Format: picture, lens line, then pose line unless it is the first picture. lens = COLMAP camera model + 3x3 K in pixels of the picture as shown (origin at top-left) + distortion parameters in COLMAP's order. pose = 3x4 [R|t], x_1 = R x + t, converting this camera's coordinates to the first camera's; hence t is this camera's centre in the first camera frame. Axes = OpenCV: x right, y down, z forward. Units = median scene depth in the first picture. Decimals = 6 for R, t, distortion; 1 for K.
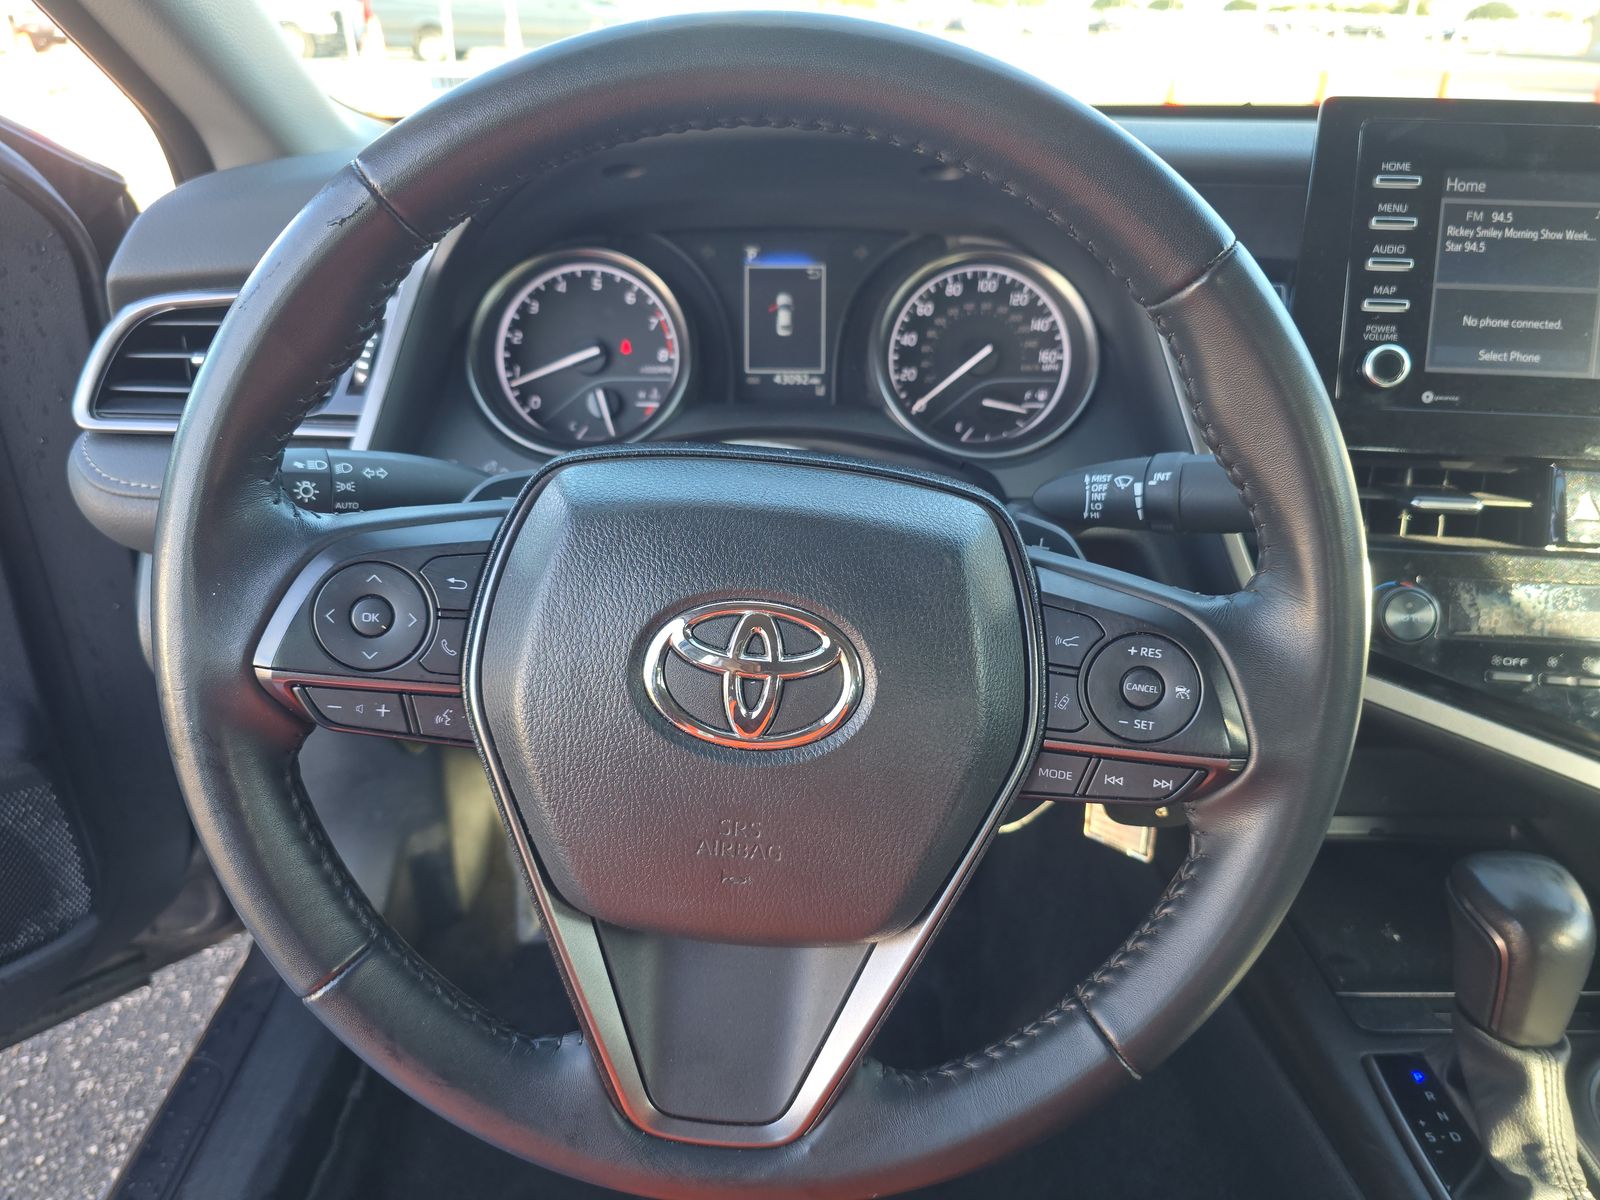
lens RADIAL K [[1066.9, 0, 797.5], [0, 1066.9, 595.1], [0, 0, 1]] dist [-0.003495, -0.005280]
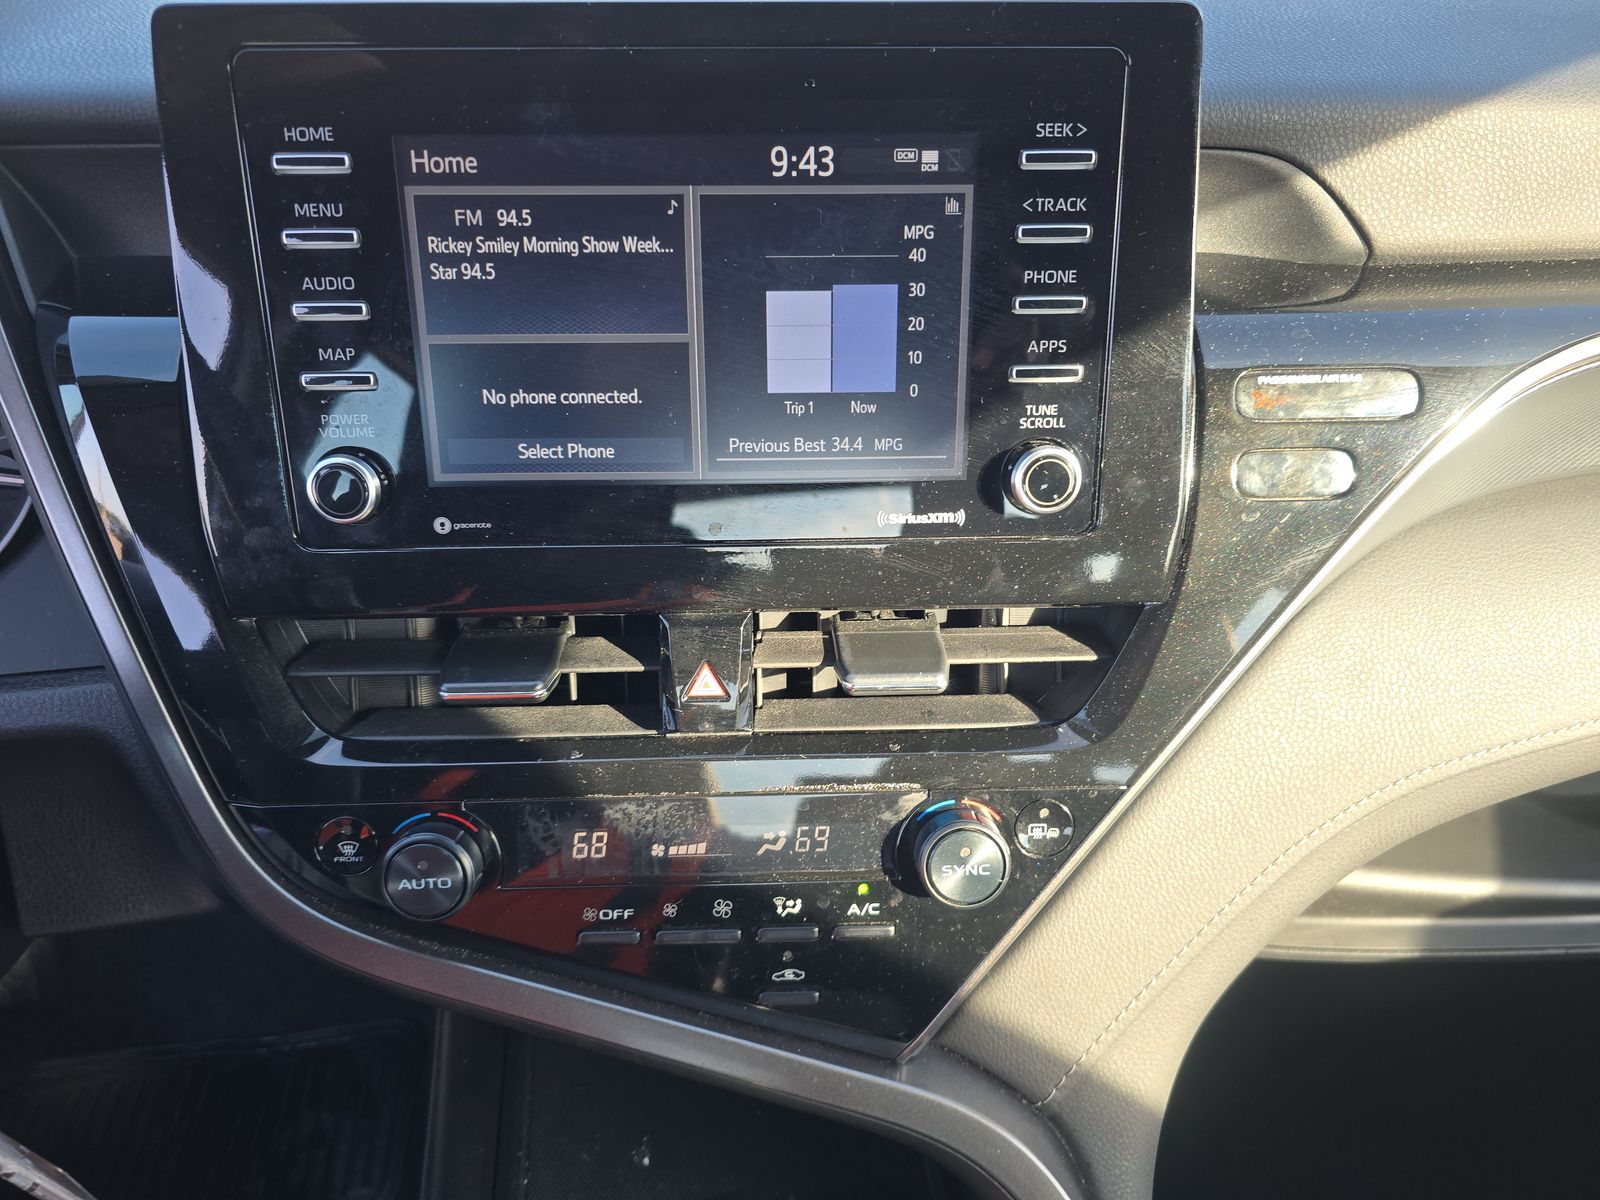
lens RADIAL K [[1066.9, 0, 800.8], [0, 1066.9, 602.9], [0, 0, 1]] dist [-0.003495, -0.005280]
pose [[0.991558, -0.084009, 0.098770, 0.741192], [0.063183, 0.978218, 0.197729, -0.253833], [-0.113229, -0.189819, 0.975268, 0.371608]]
